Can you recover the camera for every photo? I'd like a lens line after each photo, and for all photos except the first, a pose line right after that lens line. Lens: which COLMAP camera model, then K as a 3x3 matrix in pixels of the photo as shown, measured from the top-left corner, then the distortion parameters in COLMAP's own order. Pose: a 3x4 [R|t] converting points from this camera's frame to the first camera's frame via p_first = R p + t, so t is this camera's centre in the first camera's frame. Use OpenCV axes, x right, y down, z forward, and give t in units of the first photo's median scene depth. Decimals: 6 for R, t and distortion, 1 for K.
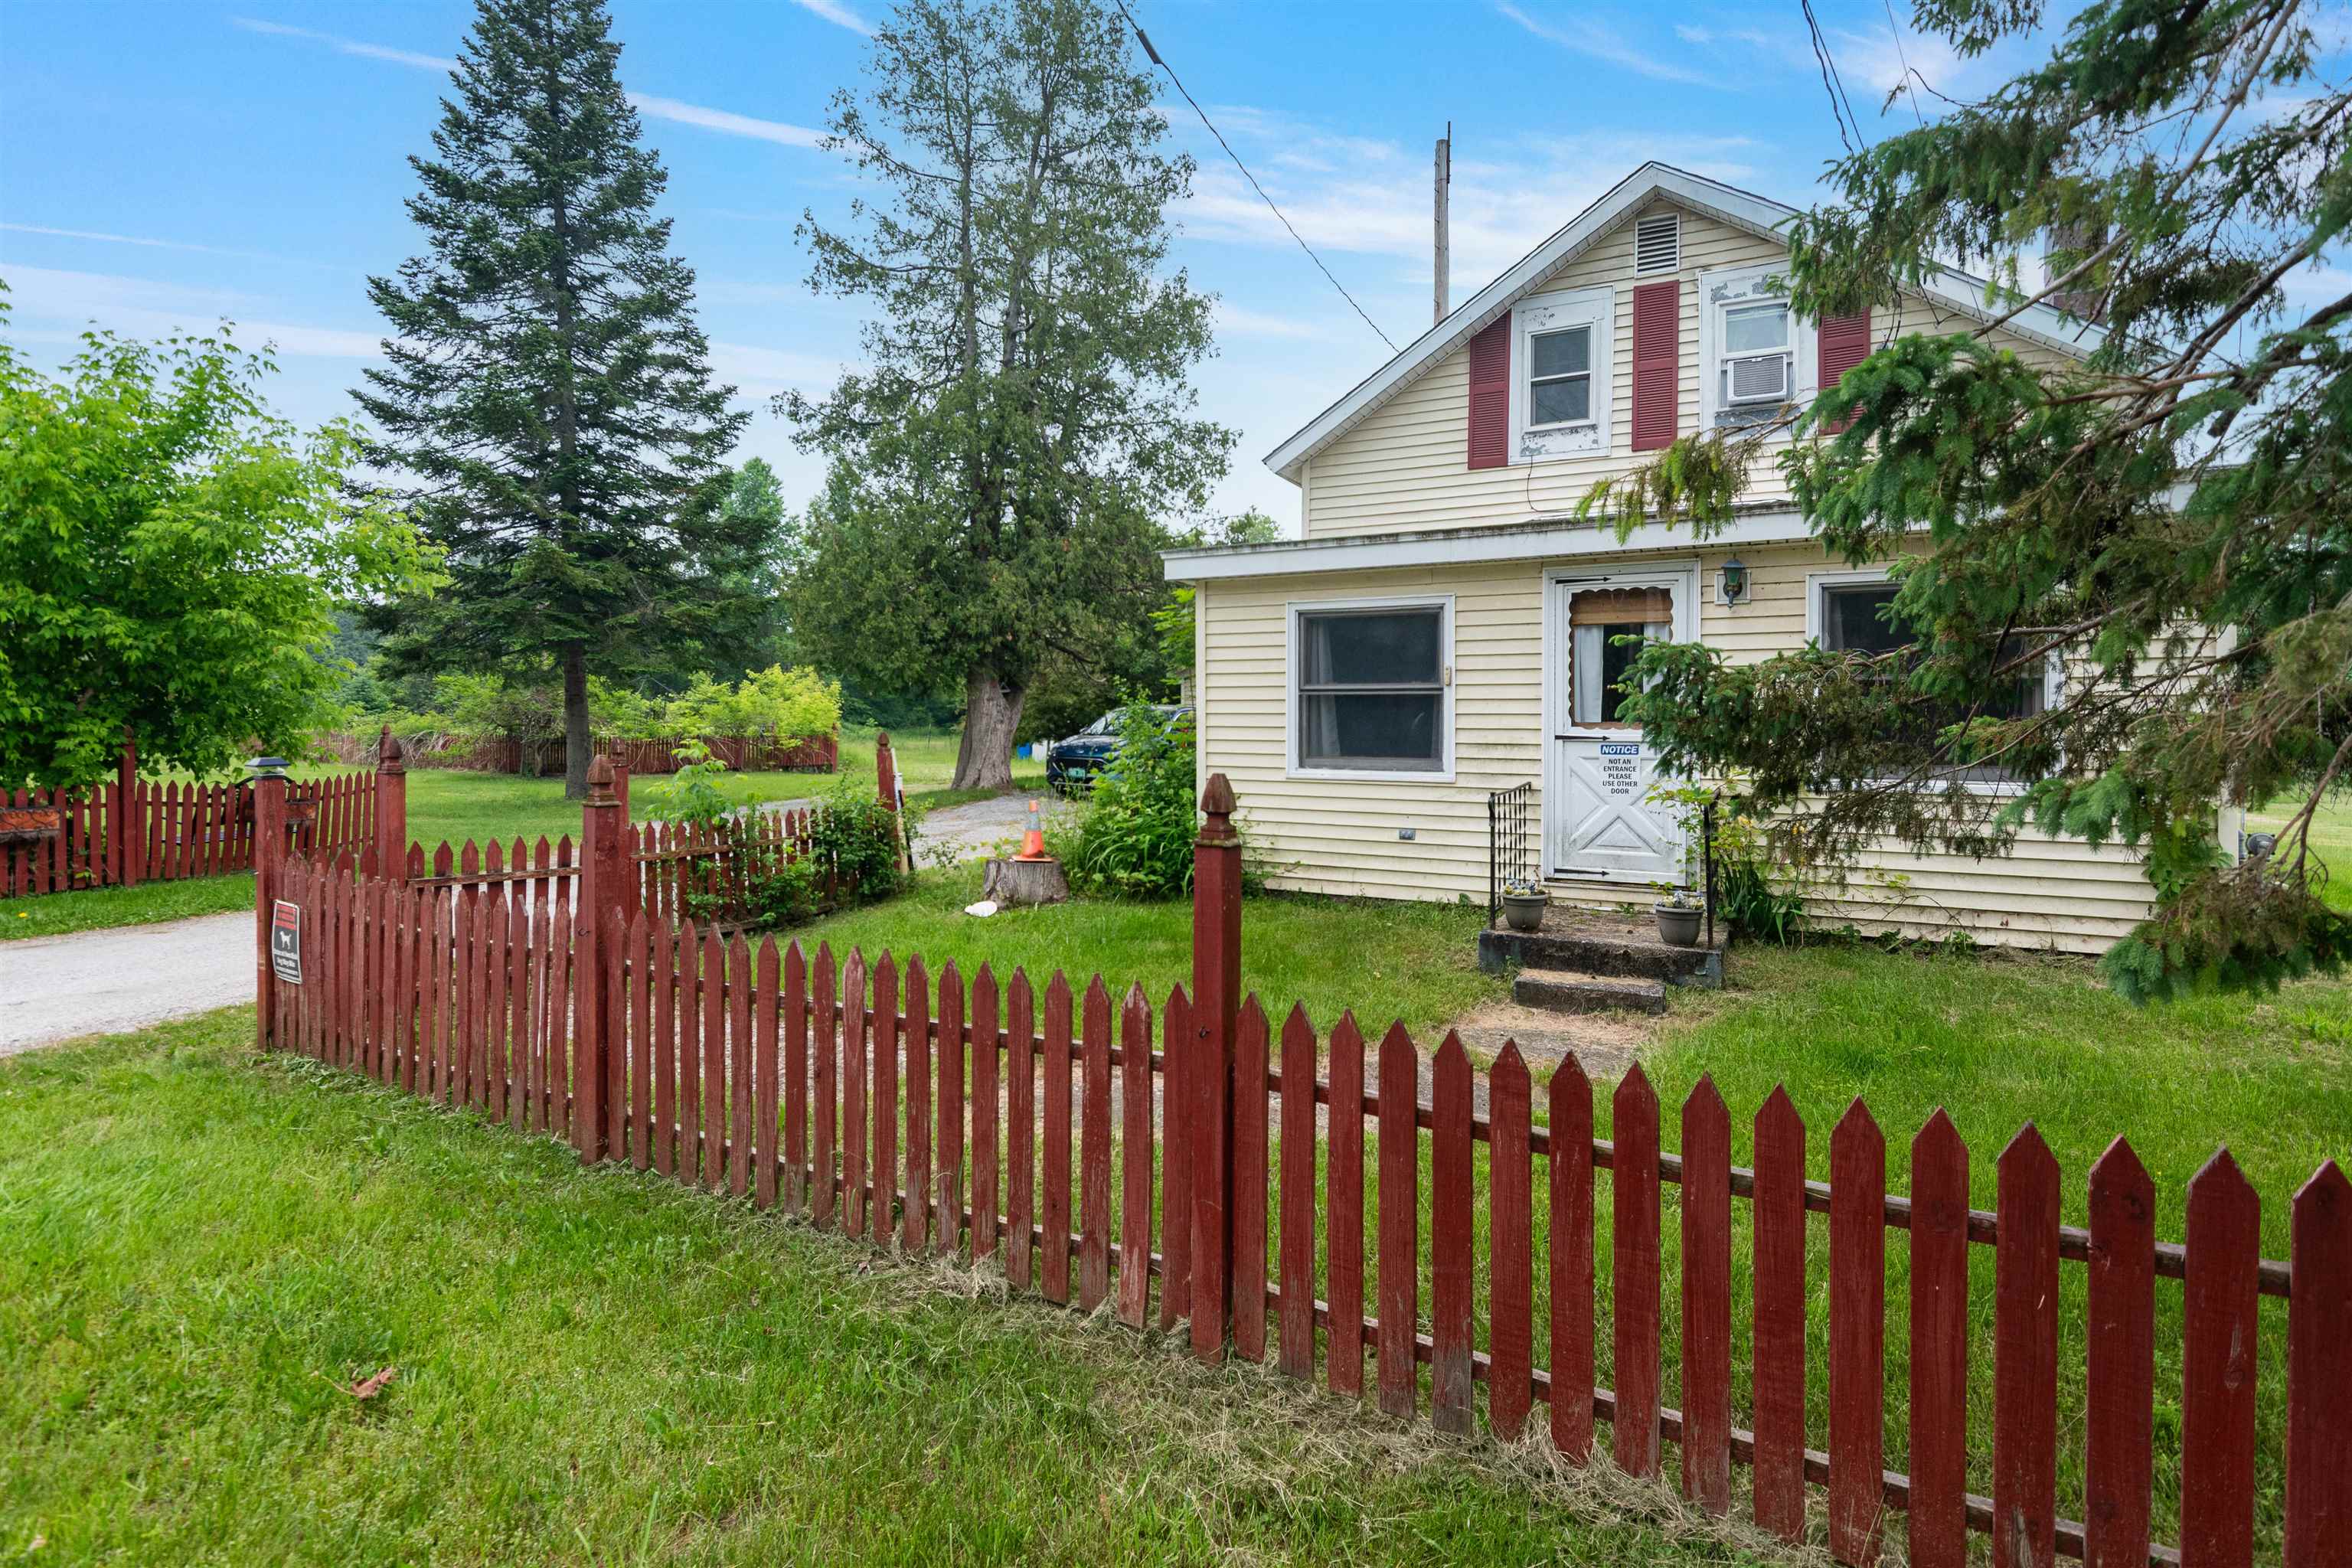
lens RADIAL K [[1145.9, 0, 1176.8], [0, 1145.9, 723.6], [0, 0, 1]] dist [0.002409, 0.000143]
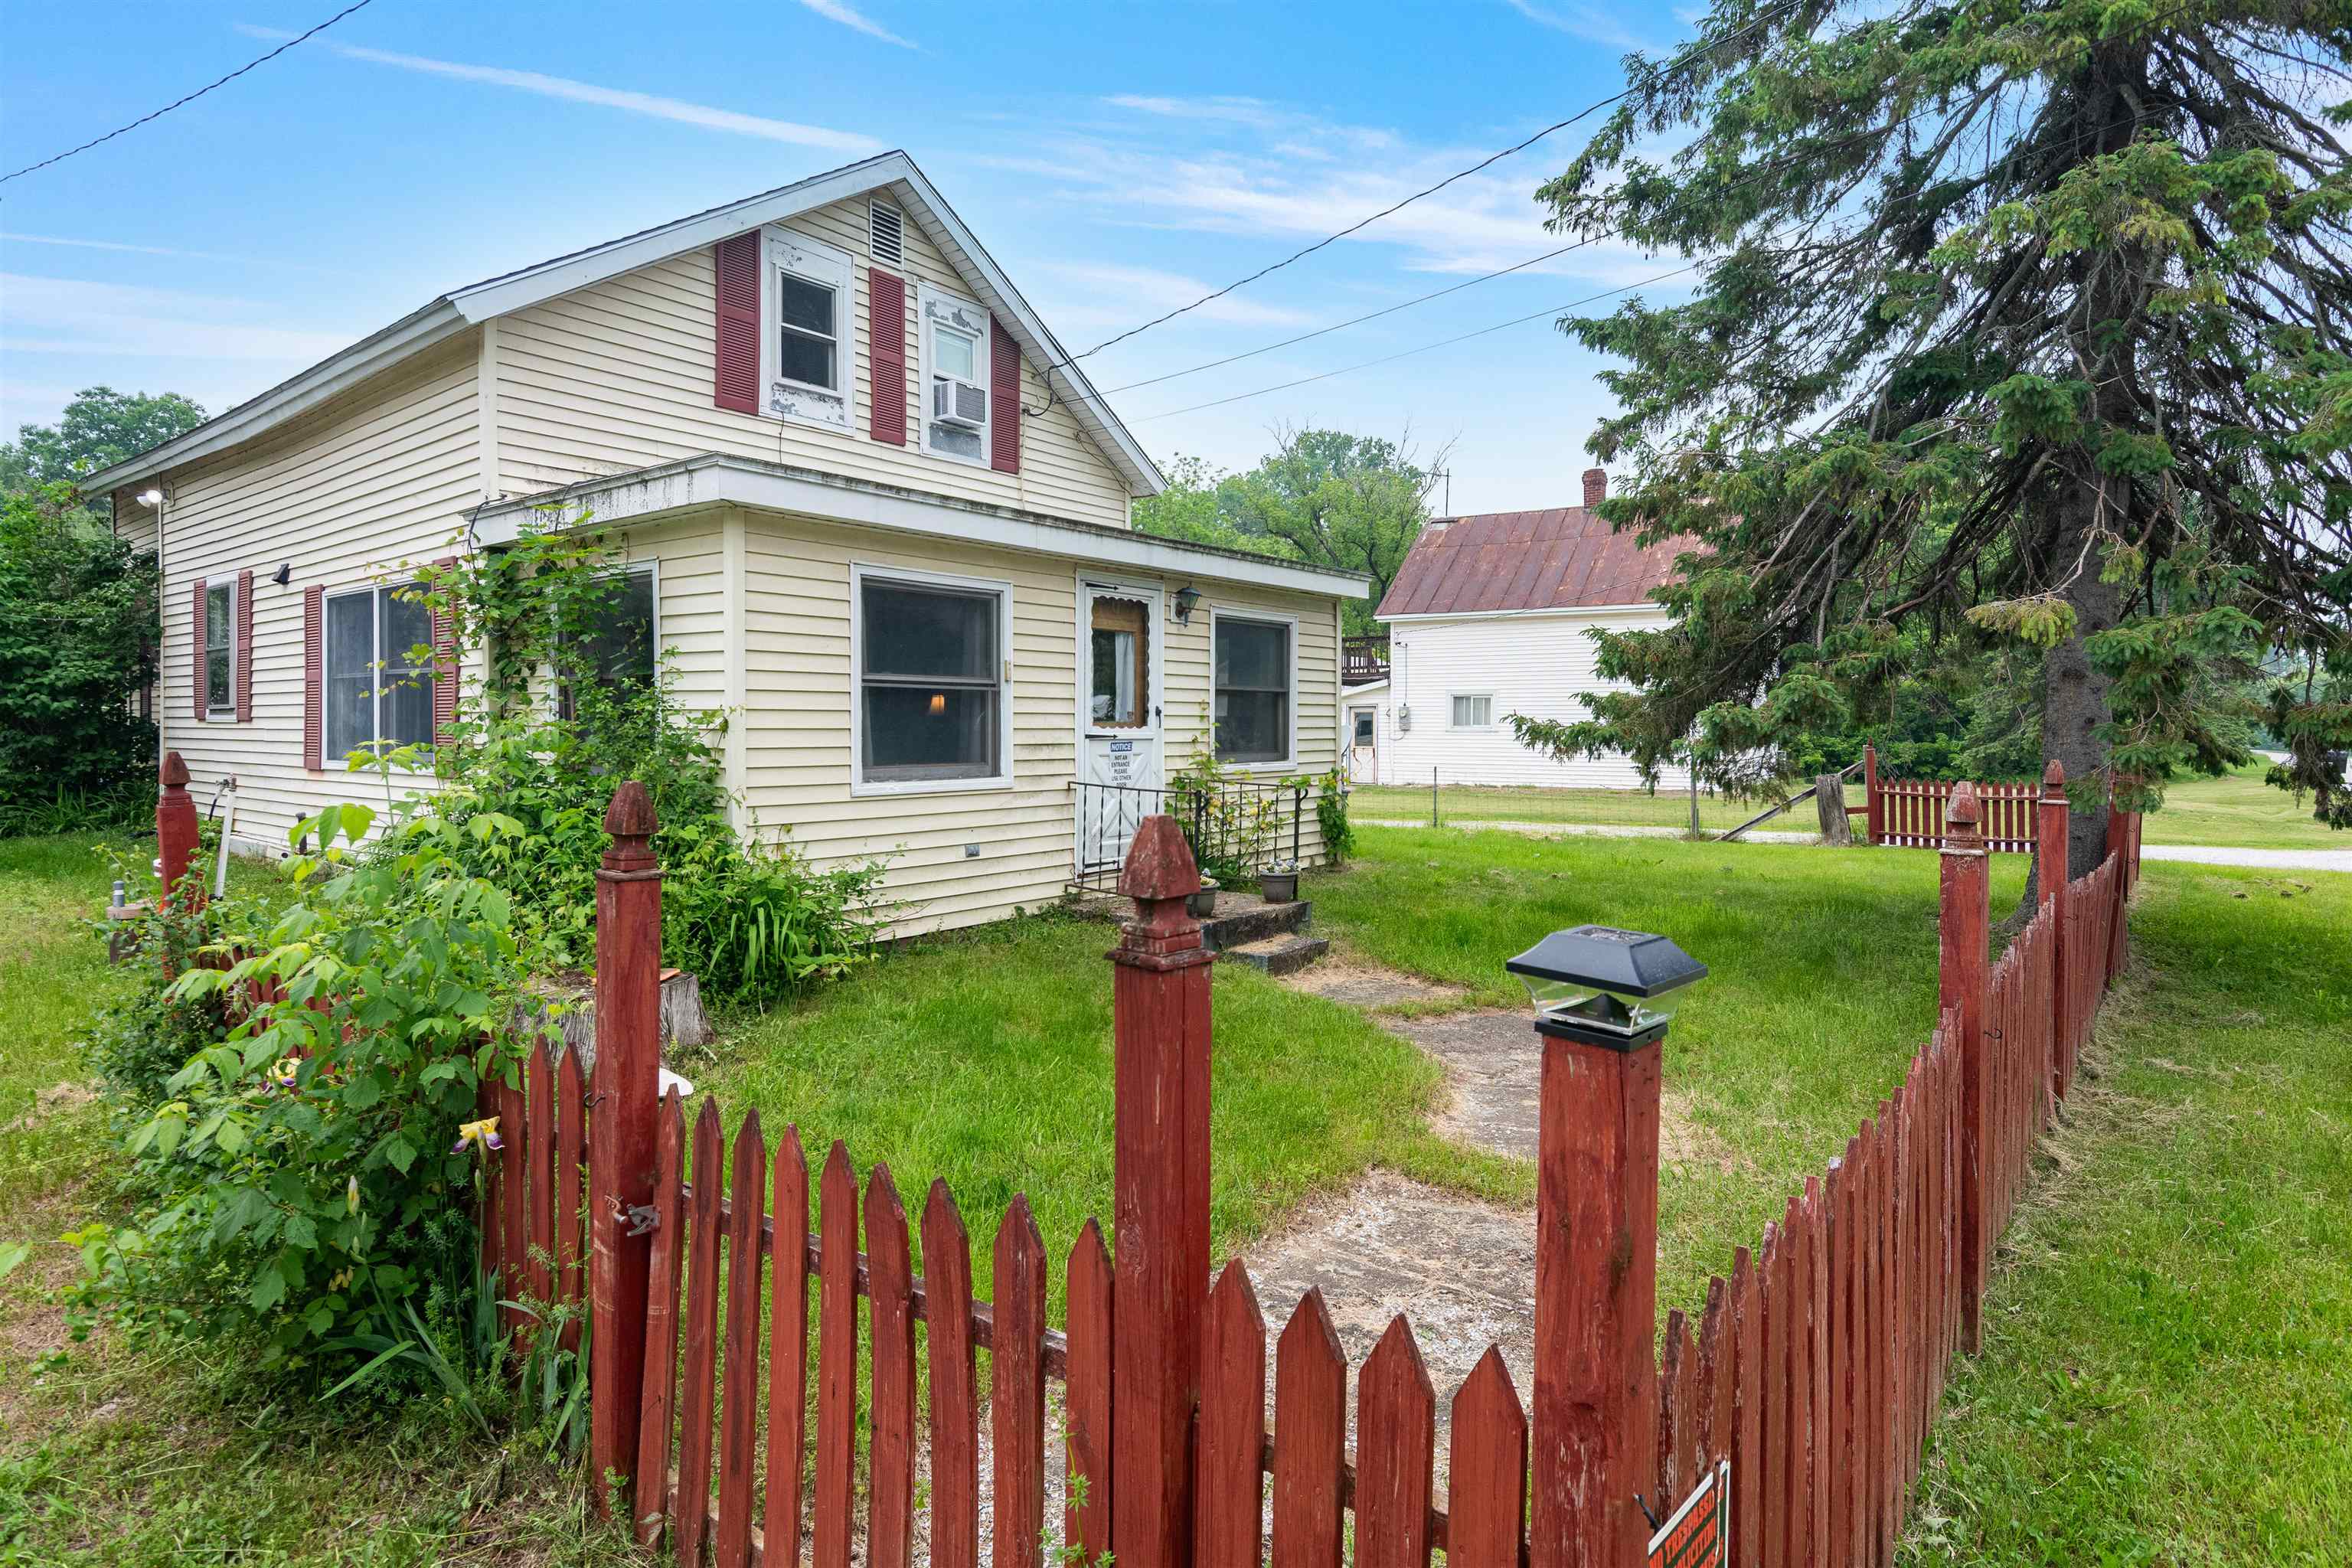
lens RADIAL K [[1218.8, 0, 1147.3], [0, 1218.8, 733.7], [0, 0, 1]] dist [-0.000576, -0.000994]
pose [[0.193461, -0.014637, 0.980999, -0.656744], [-0.002140, 0.999880, 0.015341, -0.006556], [-0.981106, -0.005067, 0.193407, 0.664127]]
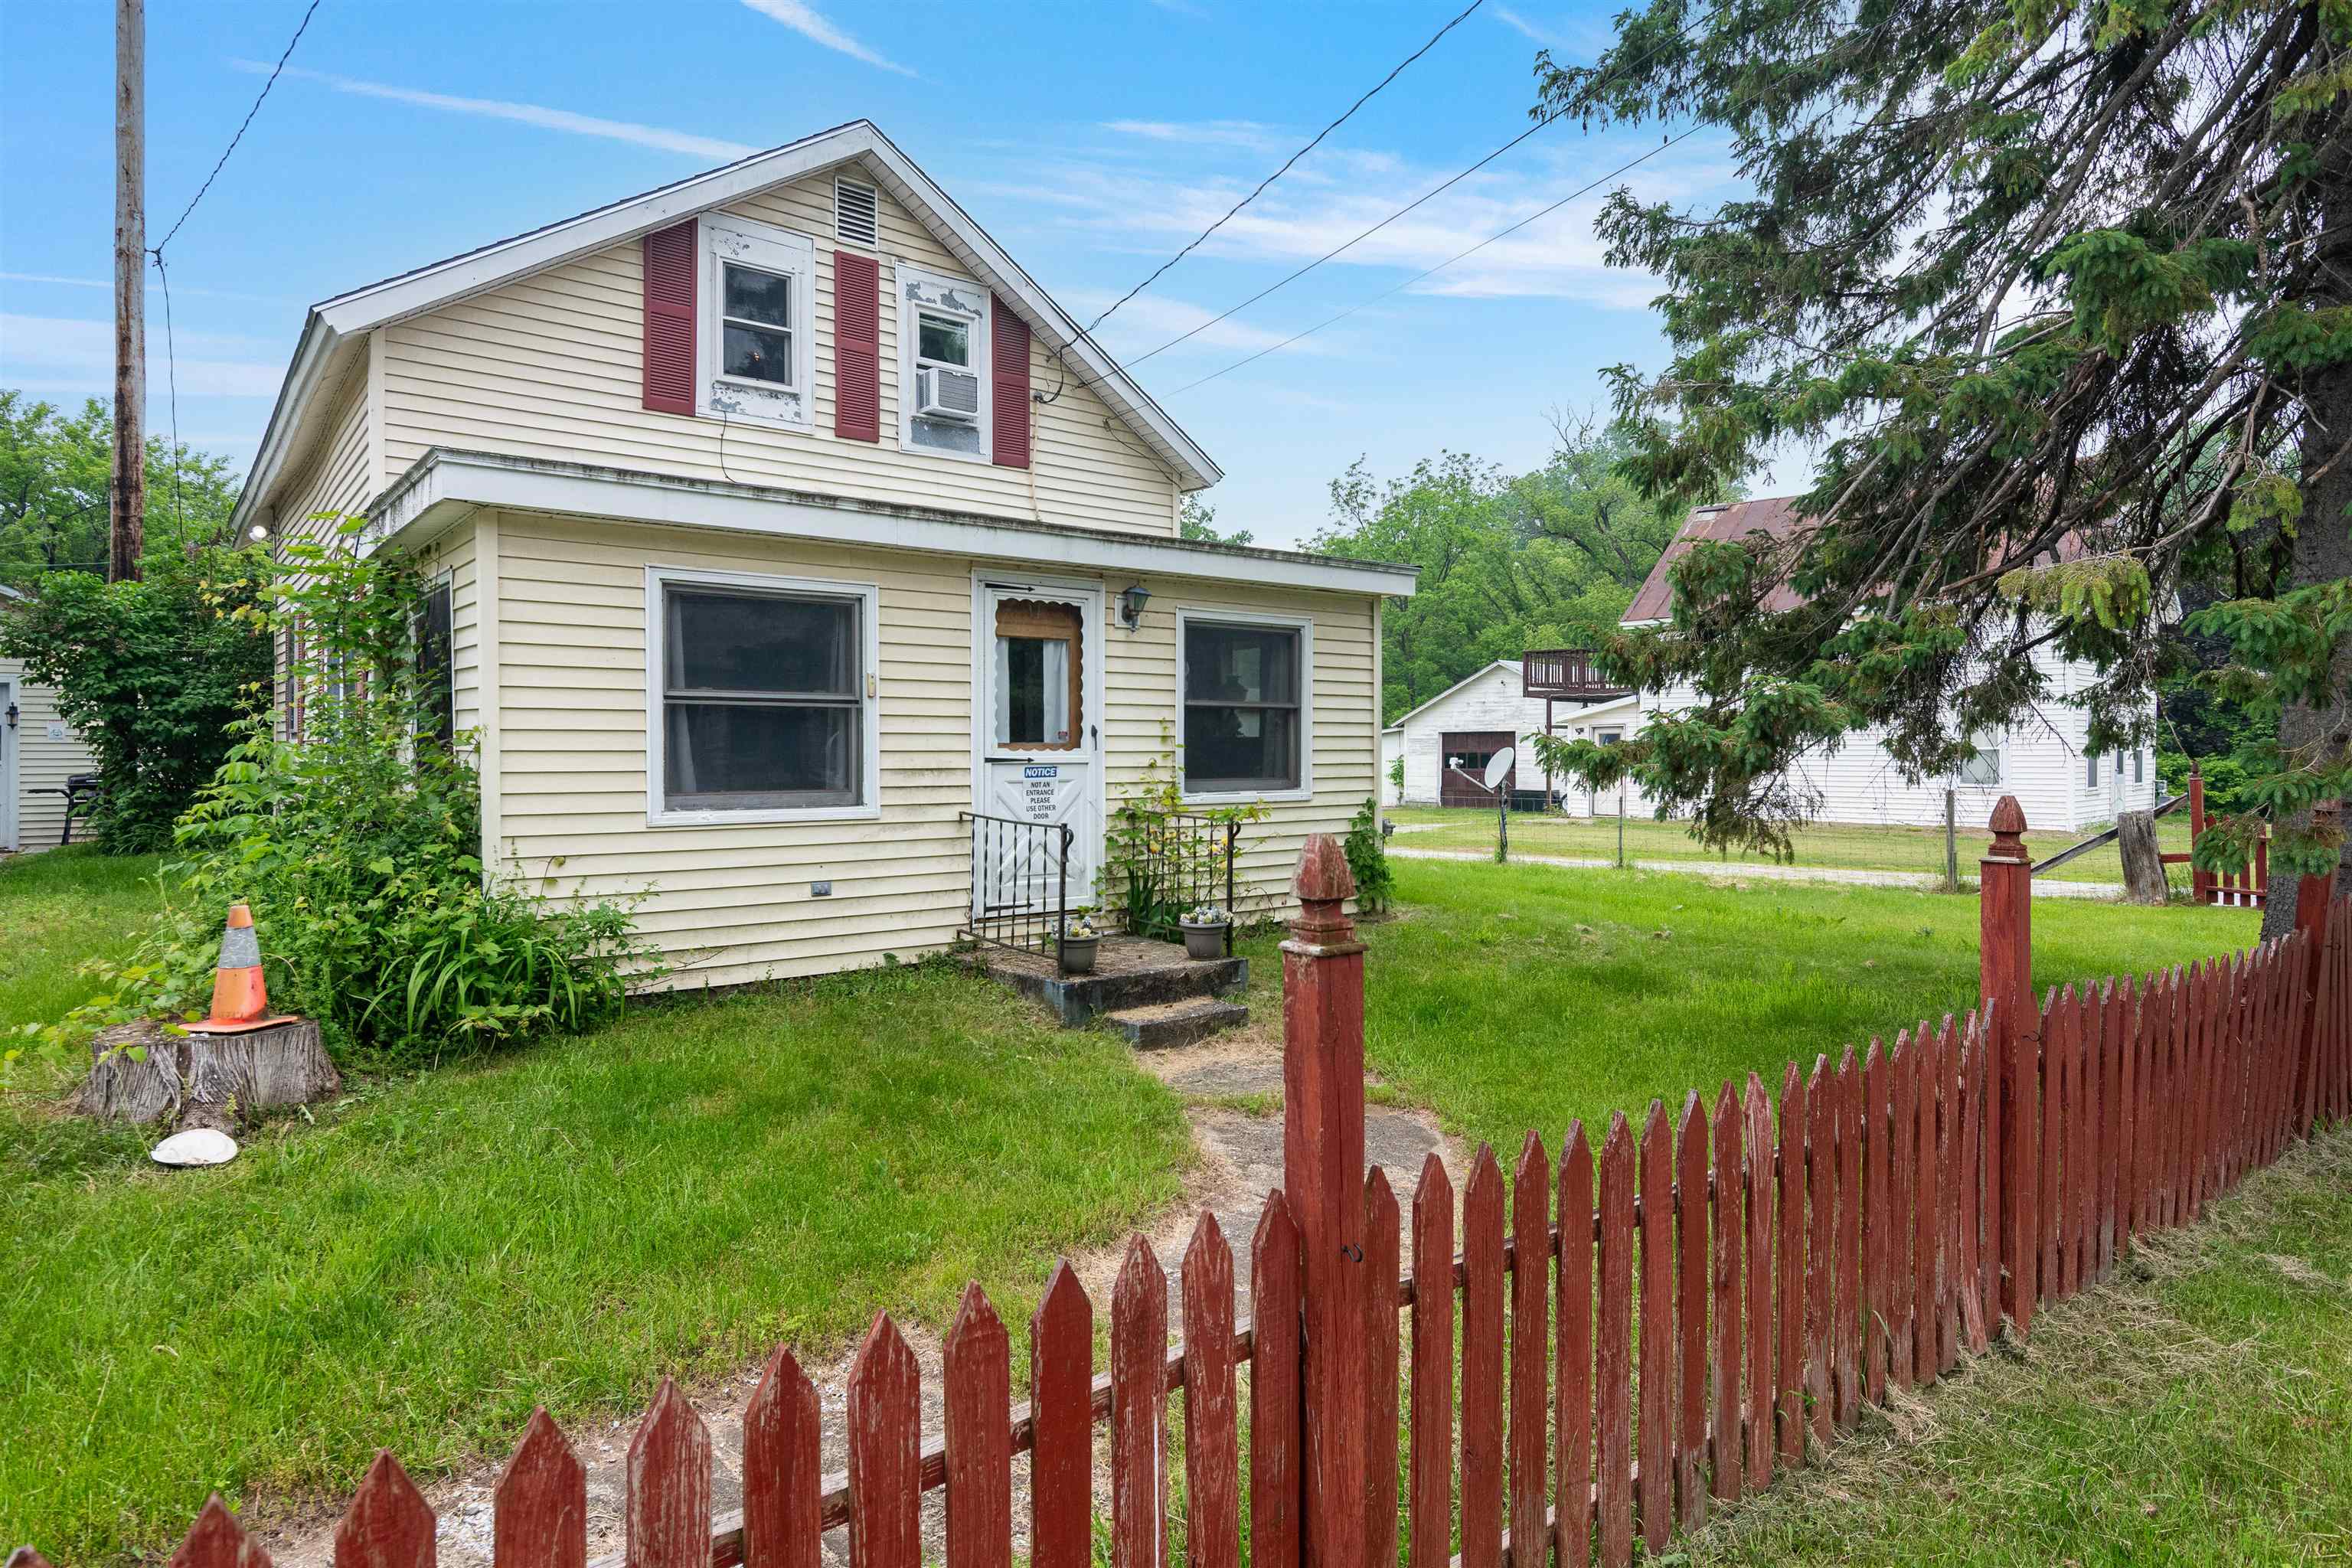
lens RADIAL K [[1285.9, 0, 1155.7], [0, 1285.9, 753.8], [0, 0, 1]] dist [-0.003638, 0.001094]
pose [[0.410363, -0.011399, 0.911851, -0.474818], [0.001003, 0.999927, 0.012049, -0.004285], [-0.911922, -0.004030, 0.410345, 0.424453]]
